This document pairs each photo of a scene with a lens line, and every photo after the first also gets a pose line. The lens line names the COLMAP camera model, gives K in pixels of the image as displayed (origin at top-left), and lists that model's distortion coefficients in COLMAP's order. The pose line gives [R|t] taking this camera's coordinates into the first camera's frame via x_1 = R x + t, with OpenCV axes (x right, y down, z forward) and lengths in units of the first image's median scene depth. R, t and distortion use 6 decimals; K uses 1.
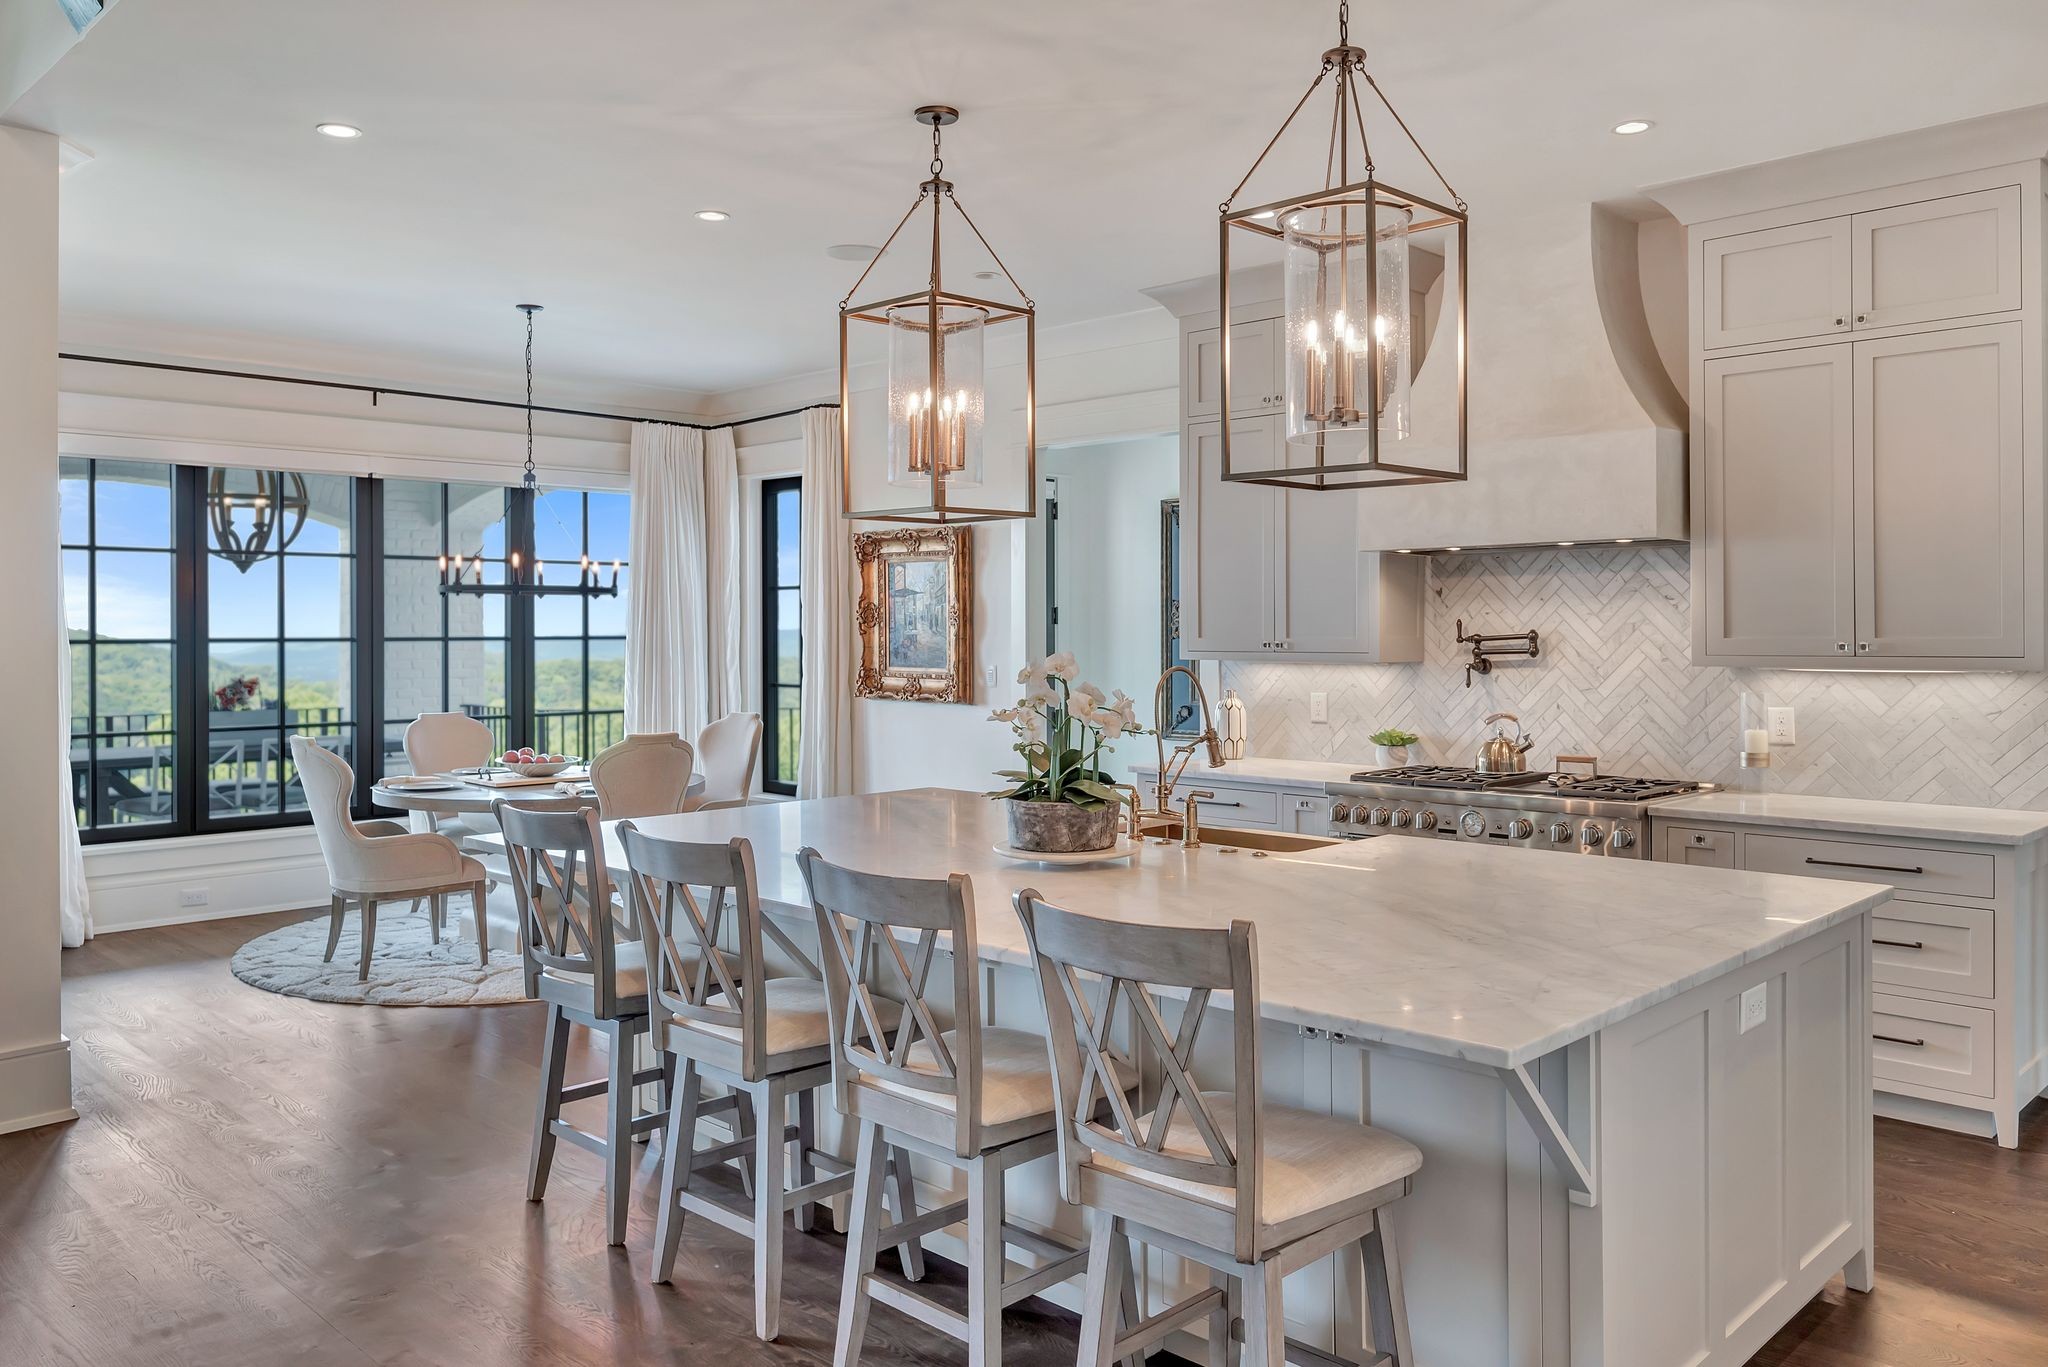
lens RADIAL K [[1507.9, 0, 1053.8], [0, 1507.9, 624.2], [0, 0, 1]] dist [-0.007915, 0.011278]
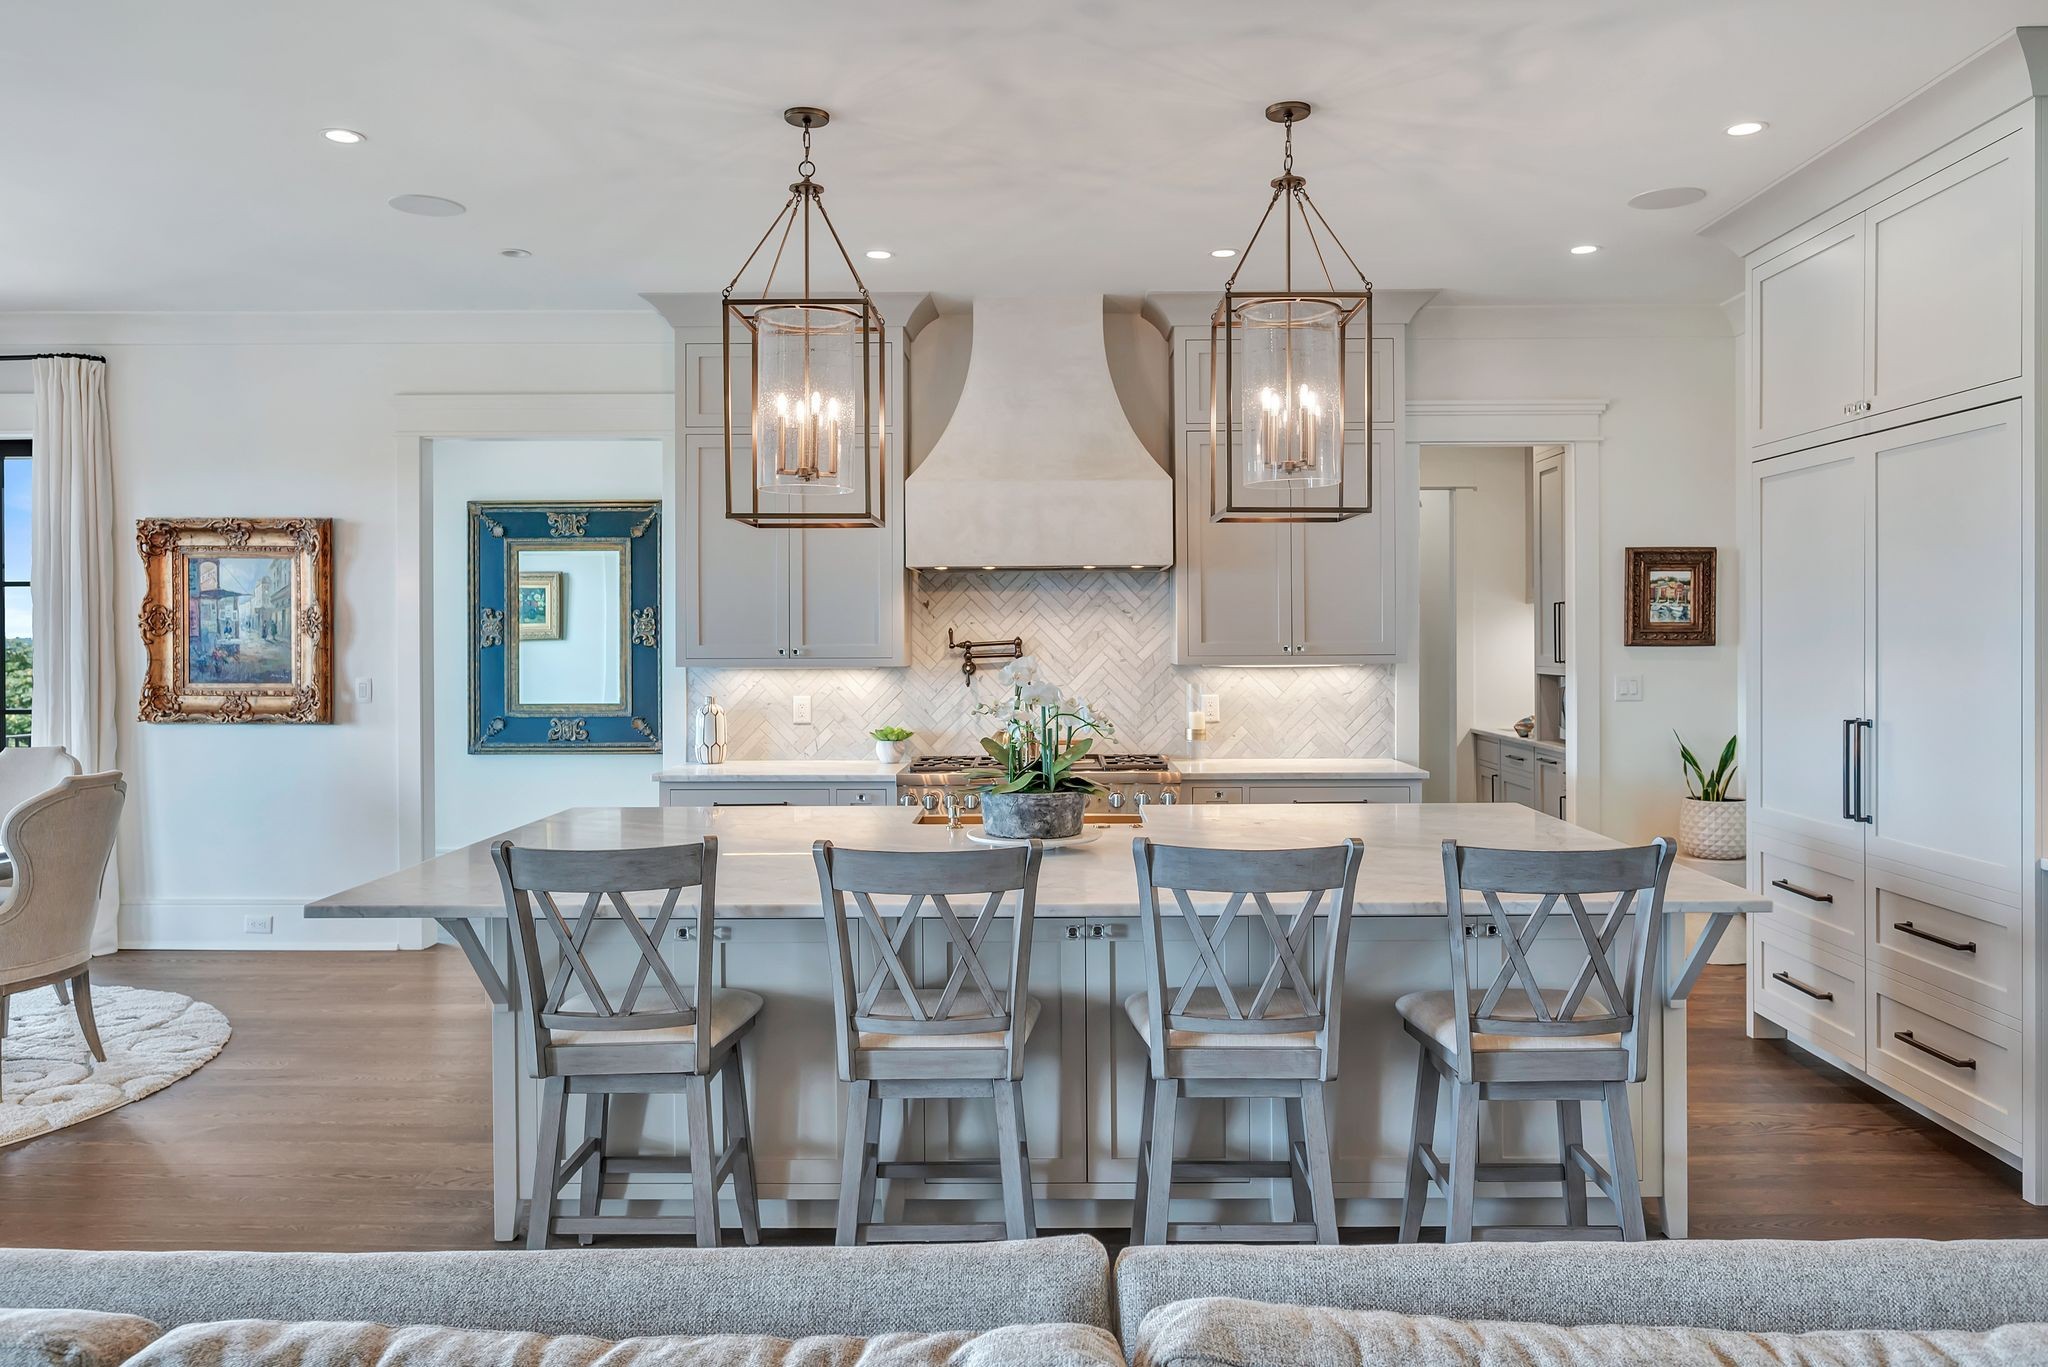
lens RADIAL K [[1507.9, 0, 1006.0], [0, 1507.9, 669.3], [0, 0, 1]] dist [-0.007915, 0.011278]
pose [[0.726201, -0.008772, 0.687427, -0.487346], [-0.000726, 0.999908, 0.013526, 0.012413], [-0.687482, -0.010322, 0.726128, 0.126302]]
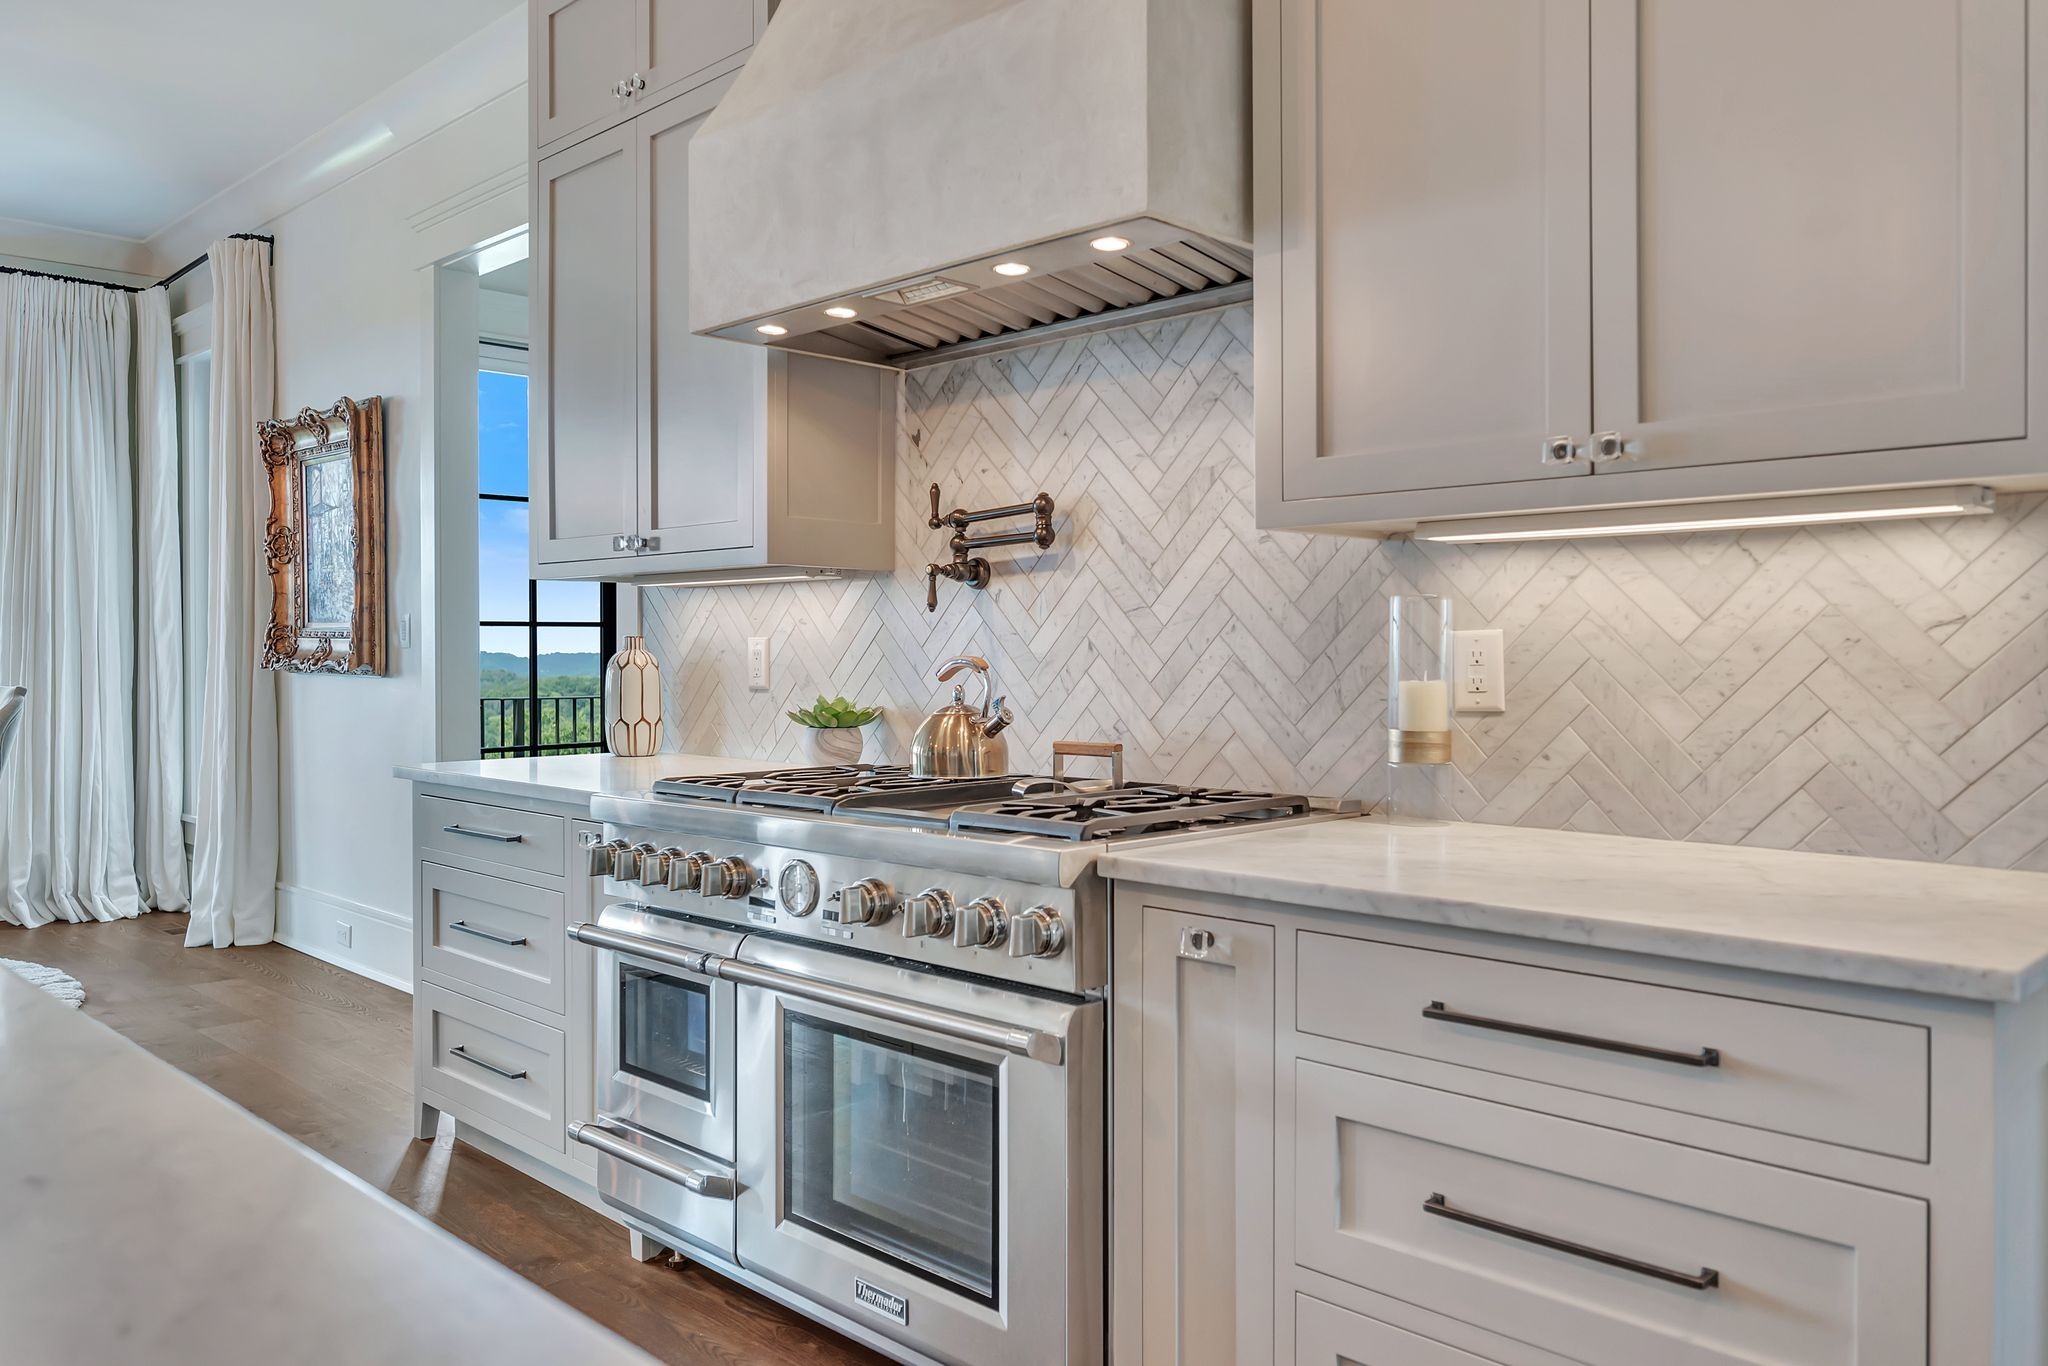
lens RADIAL K [[1507.9, 0, 1044.4], [0, 1507.9, 640.6], [0, 0, 1]] dist [-0.007915, 0.011278]
pose [[0.999977, 0.000292, -0.006747, 0.304160], [-0.000288, 1.000000, 0.000467, 0.049650], [0.006747, -0.000465, 0.999977, 0.470423]]
